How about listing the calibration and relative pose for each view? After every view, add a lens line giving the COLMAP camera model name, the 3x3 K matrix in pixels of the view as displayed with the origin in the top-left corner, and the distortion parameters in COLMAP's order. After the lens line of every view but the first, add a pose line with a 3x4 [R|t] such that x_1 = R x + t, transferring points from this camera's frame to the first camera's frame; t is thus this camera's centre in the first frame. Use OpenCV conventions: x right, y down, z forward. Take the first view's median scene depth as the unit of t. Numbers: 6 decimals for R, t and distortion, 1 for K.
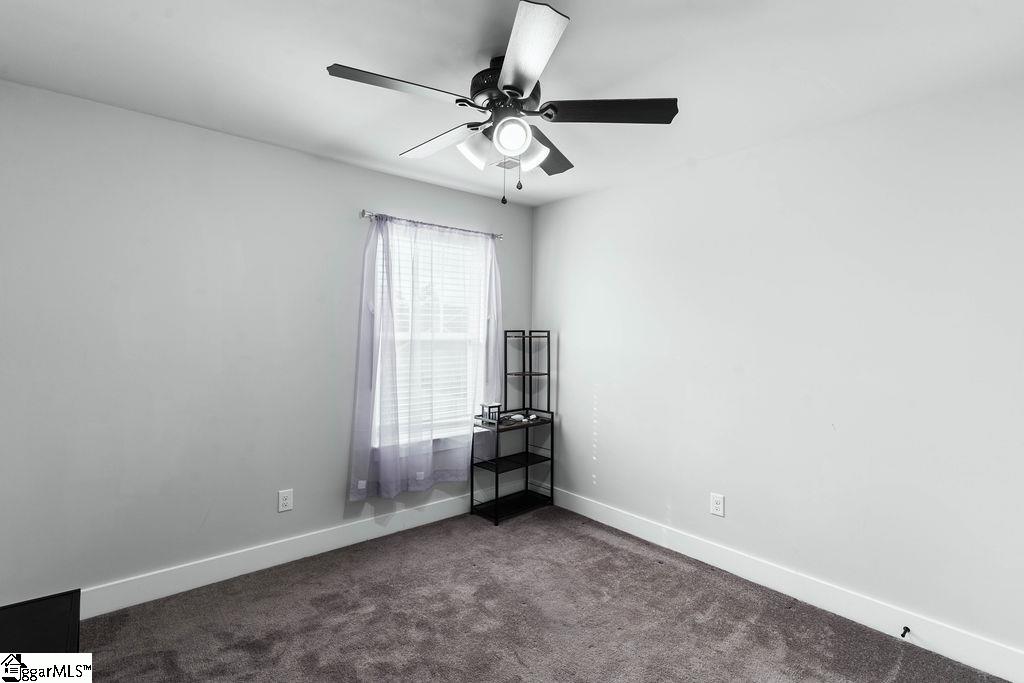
lens RADIAL K [[495.0, 0, 512.2], [0, 495.0, 337.1], [0, 0, 1]] dist [-0.001506, 0.001592]
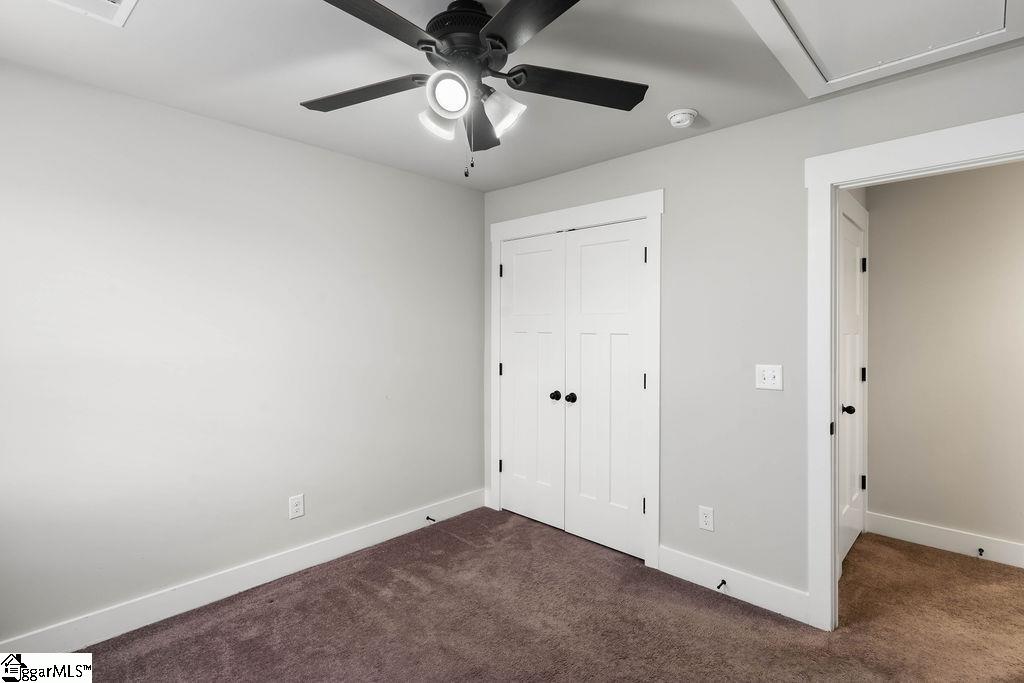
lens RADIAL K [[495.0, 0, 512.0], [0, 495.0, 335.9], [0, 0, 1]] dist [-0.001506, 0.001592]
pose [[-0.119400, -0.020164, 0.992641, -0.701615], [0.007298, 0.999749, 0.021186, -0.008823], [-0.992819, 0.009774, -0.119223, 0.852761]]
